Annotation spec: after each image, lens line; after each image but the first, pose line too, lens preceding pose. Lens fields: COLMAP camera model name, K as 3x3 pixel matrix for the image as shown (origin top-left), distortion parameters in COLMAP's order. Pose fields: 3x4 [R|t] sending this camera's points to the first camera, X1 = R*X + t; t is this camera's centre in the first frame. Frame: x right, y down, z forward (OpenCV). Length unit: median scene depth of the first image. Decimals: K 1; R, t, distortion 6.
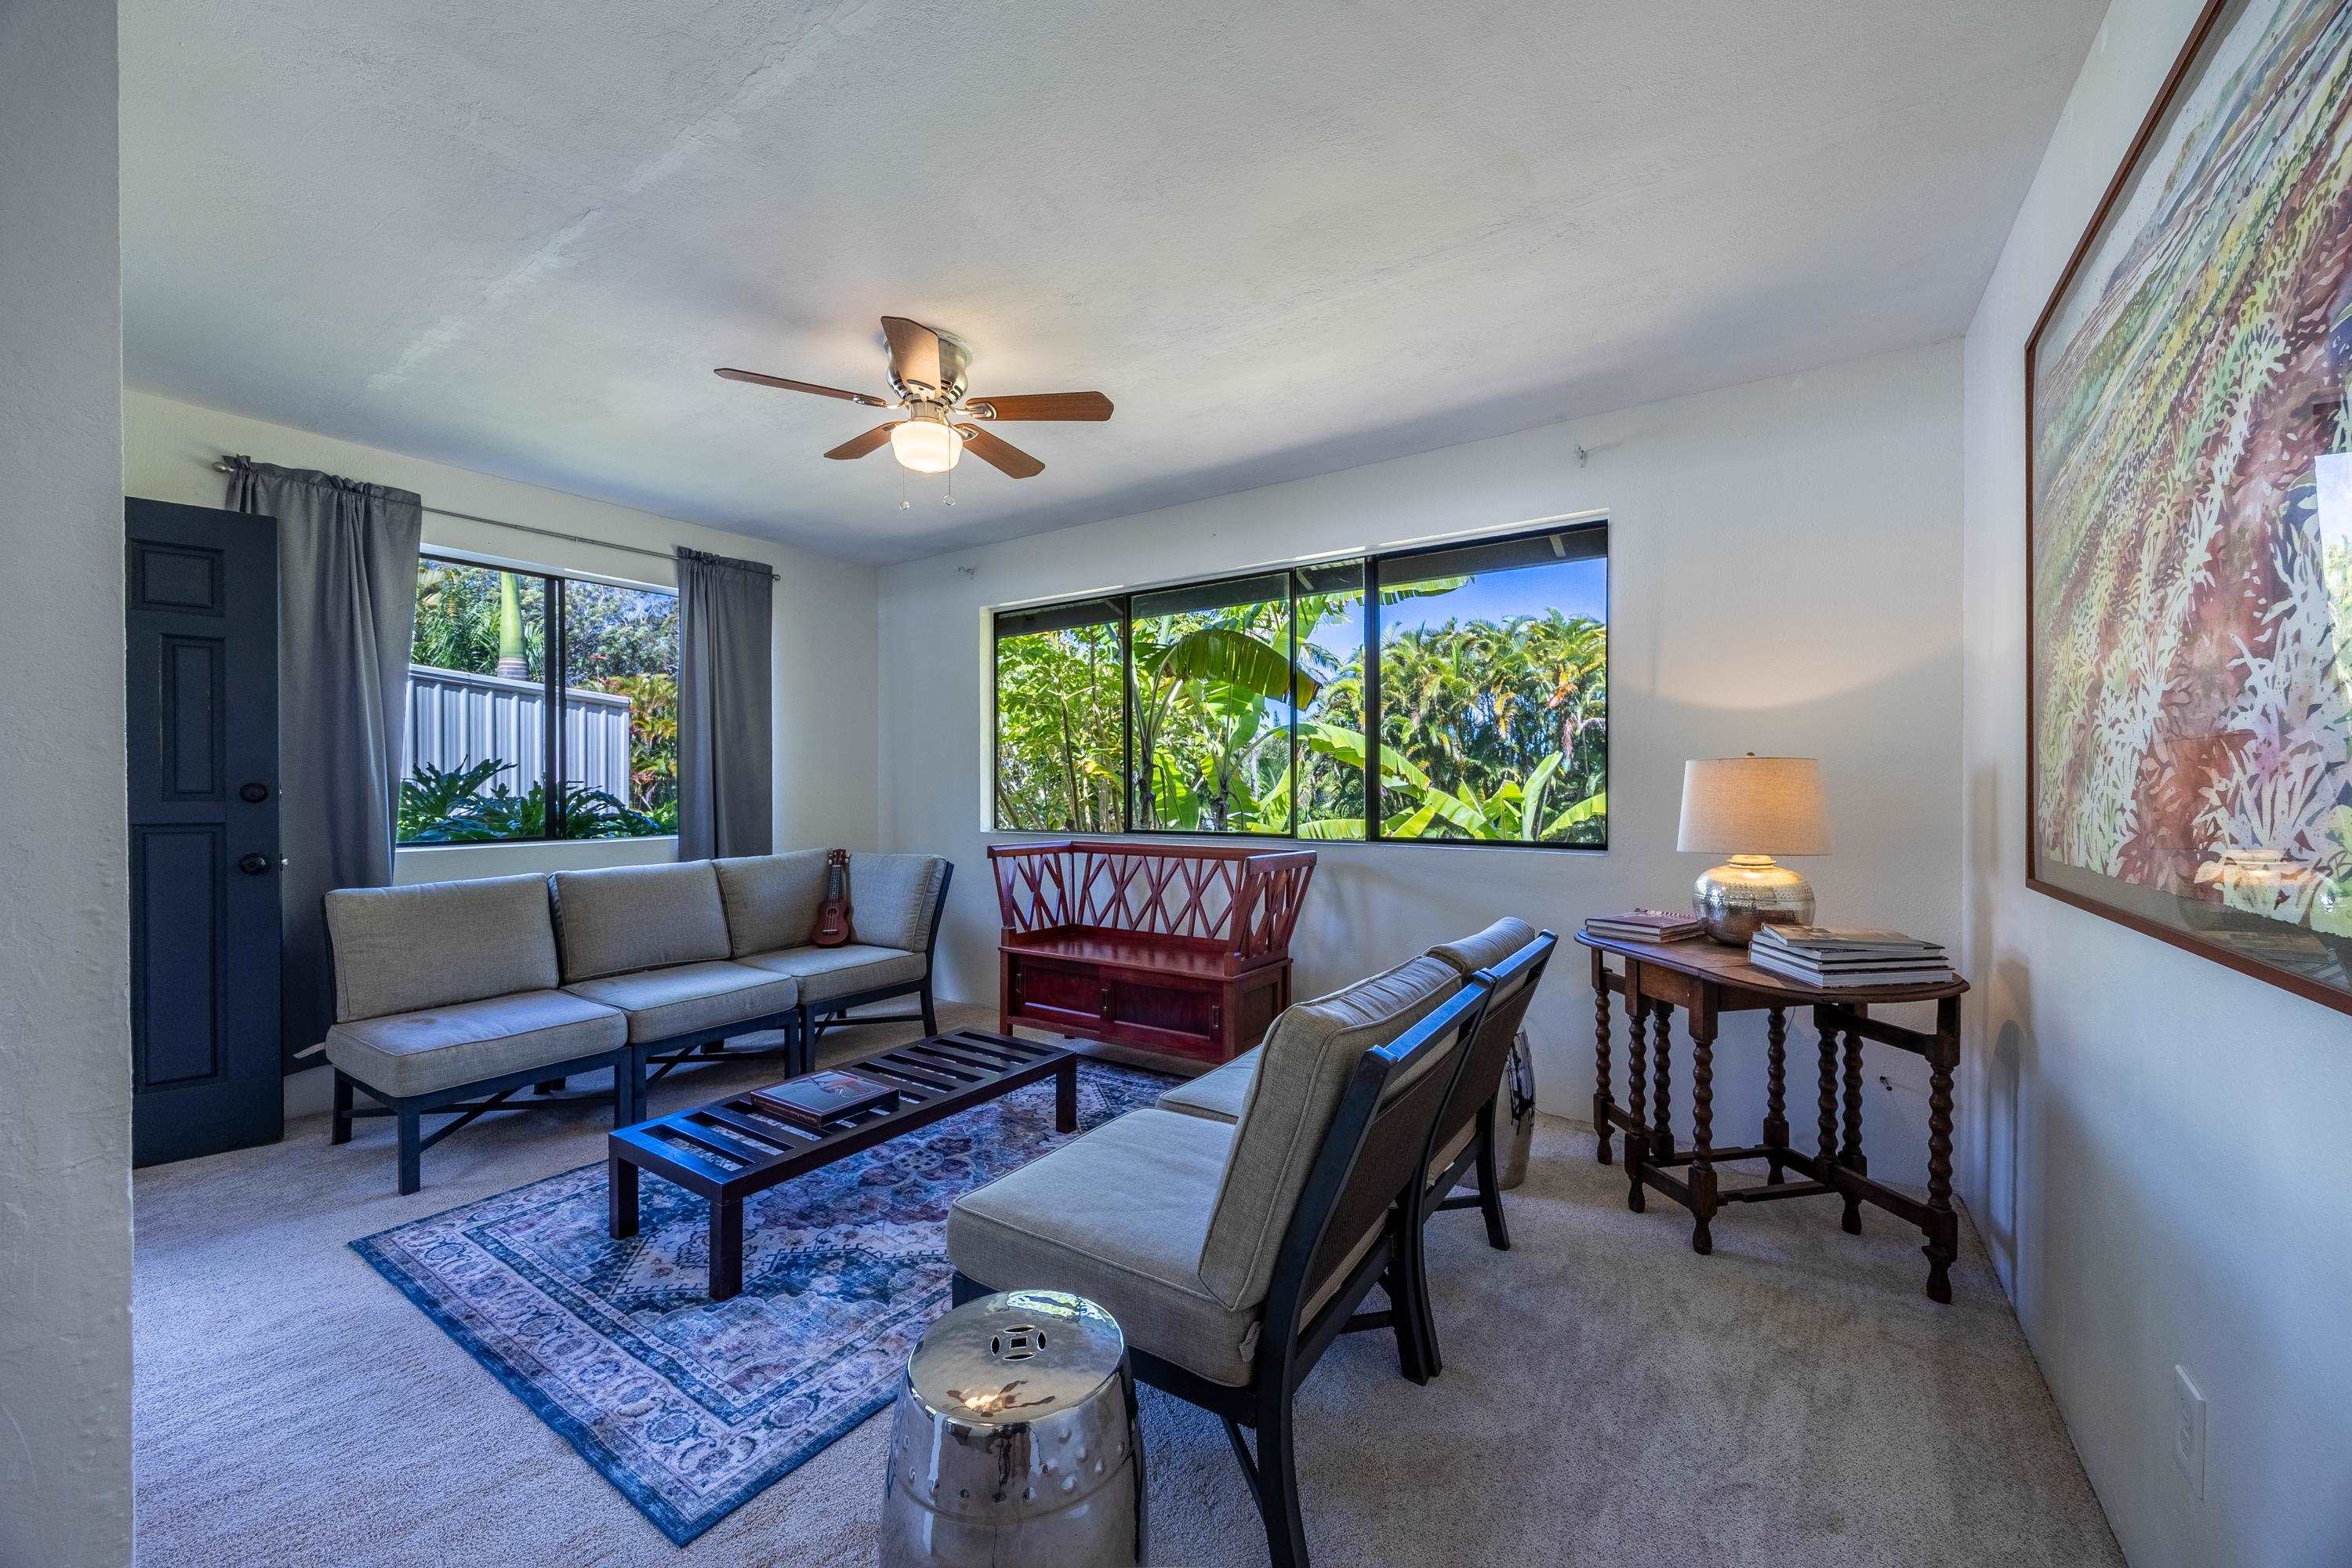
lens RADIAL K [[905.1, 0, 1176.0], [0, 905.1, 784.0], [0, 0, 1]] dist [-0.000669, -0.000052]
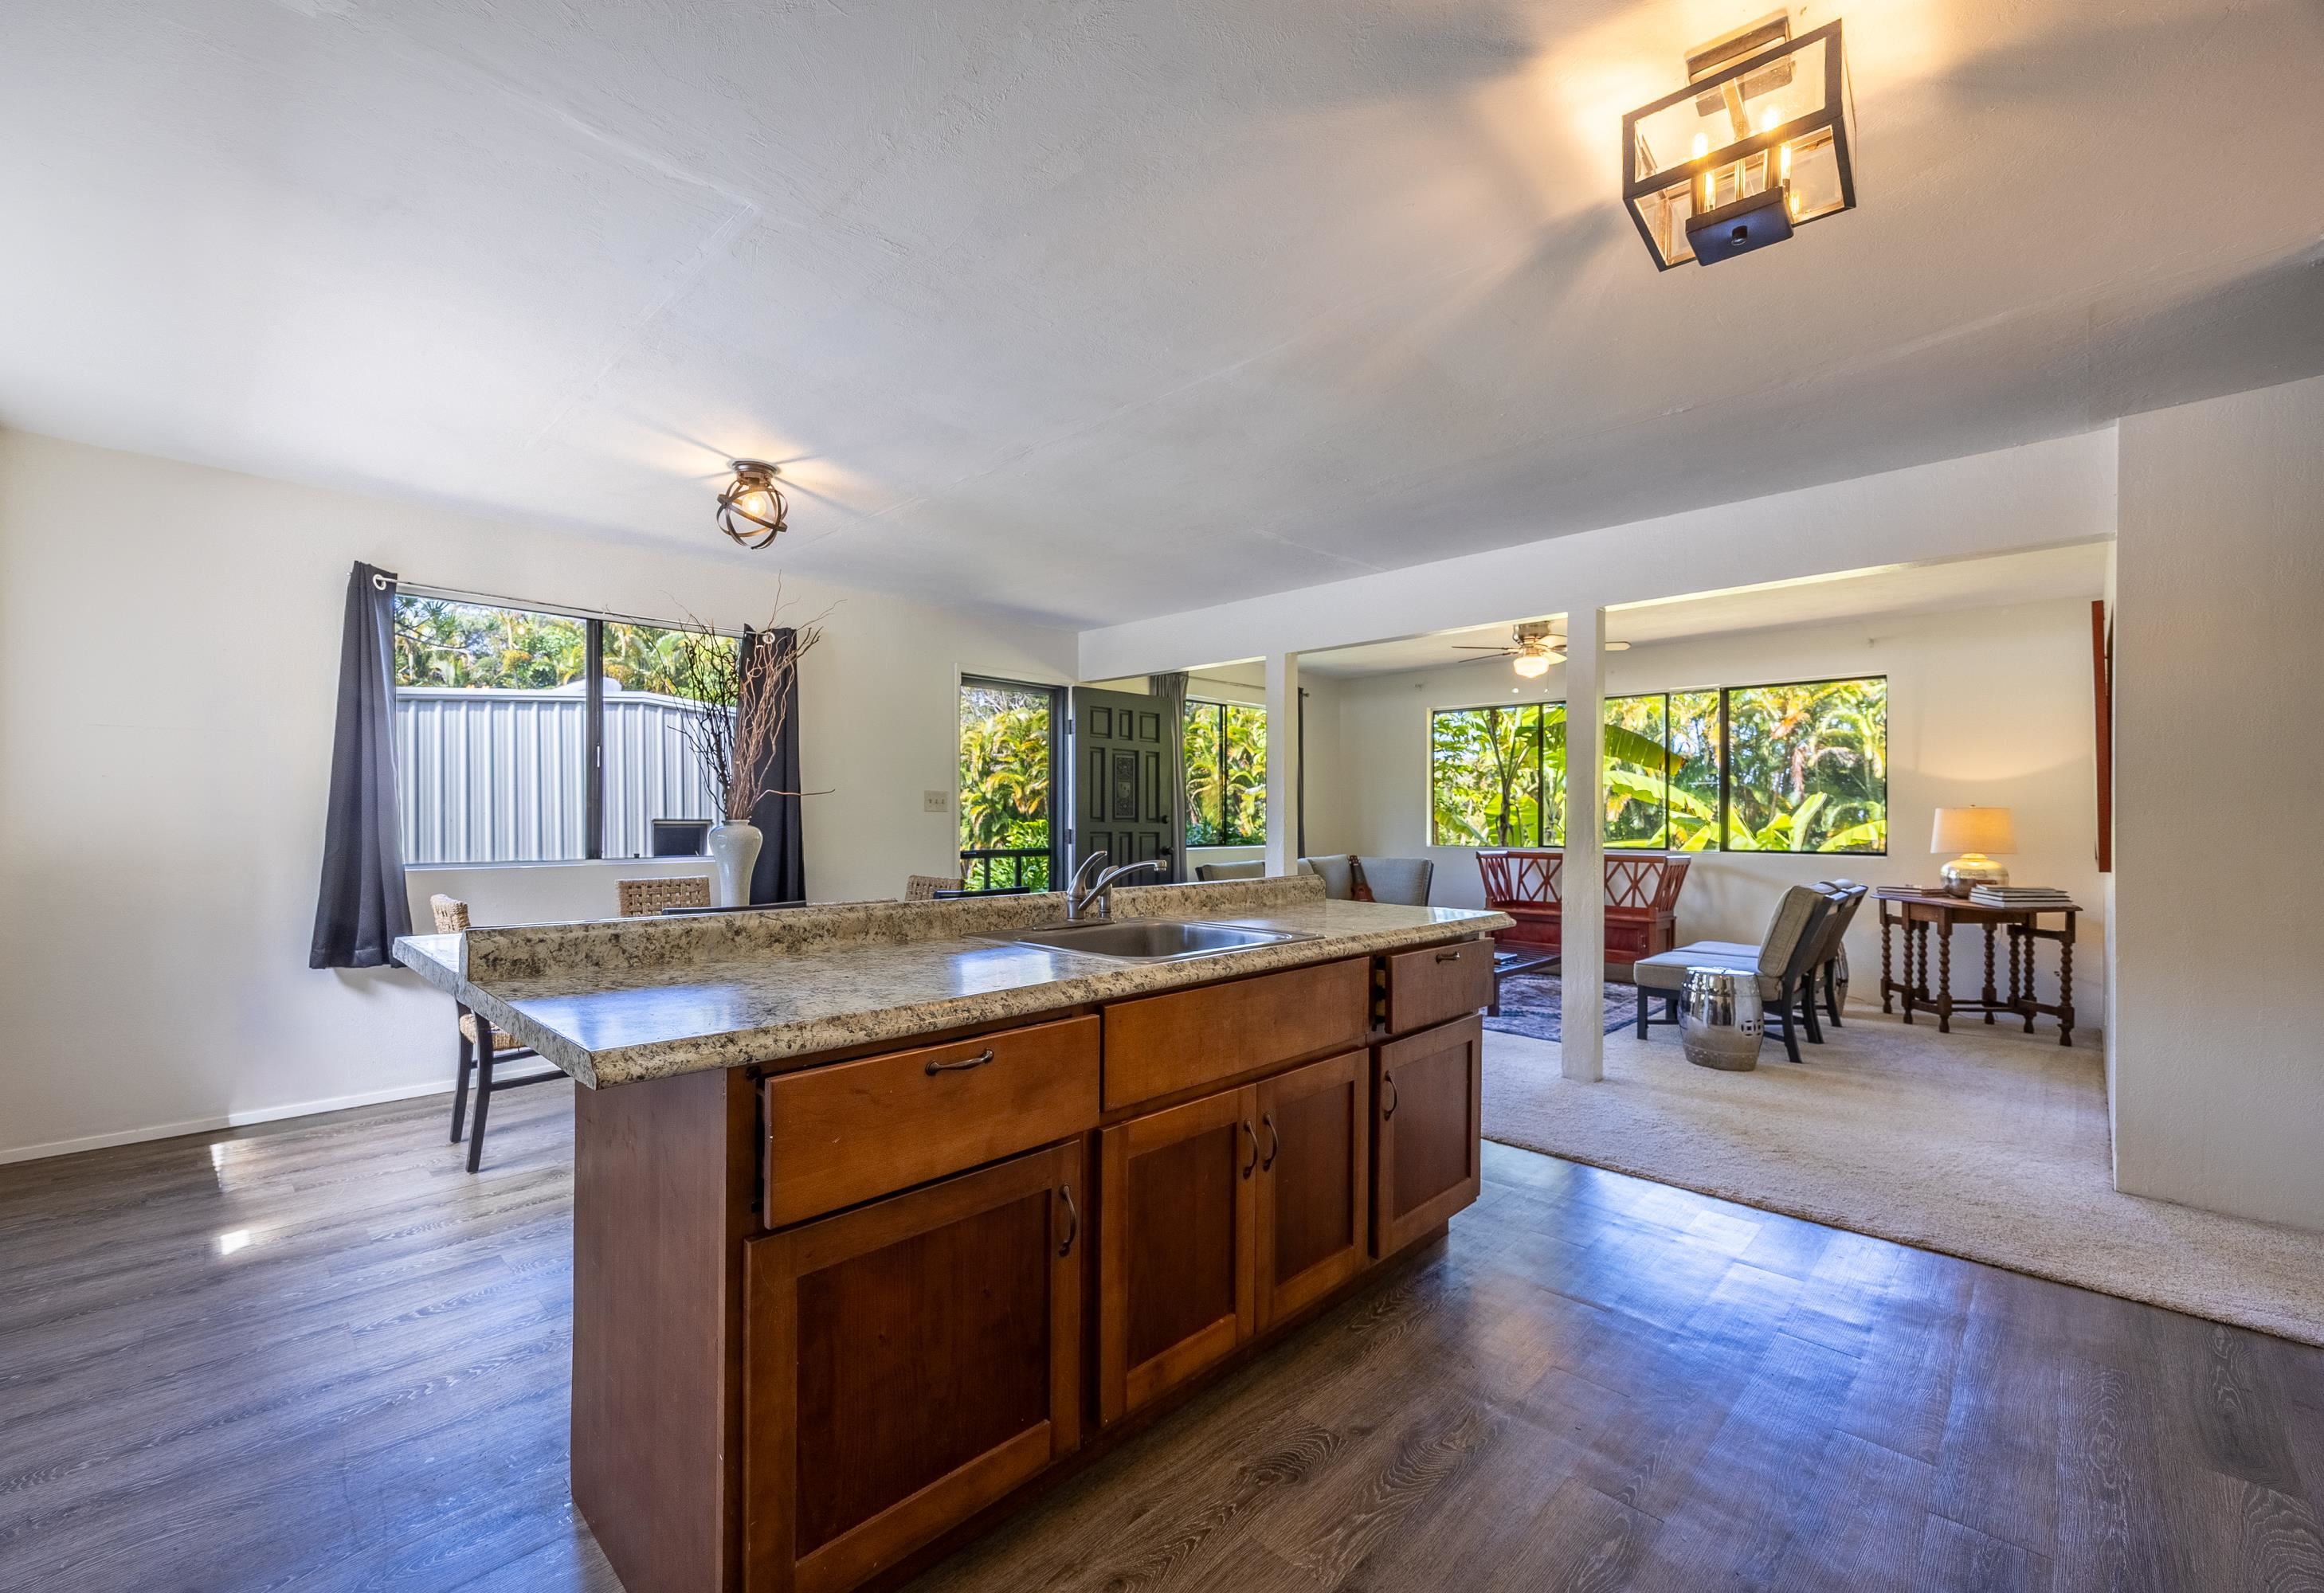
lens RADIAL K [[954.1, 0, 1120.7], [0, 954.1, 816.2], [0, 0, 1]] dist [0.025508, 0.000142]
pose [[0.981485, 0.005753, -0.191451, -0.844344], [-0.005689, 0.999983, 0.000884, 0.000096], [0.191452, 0.000221, 0.981502, -1.541625]]
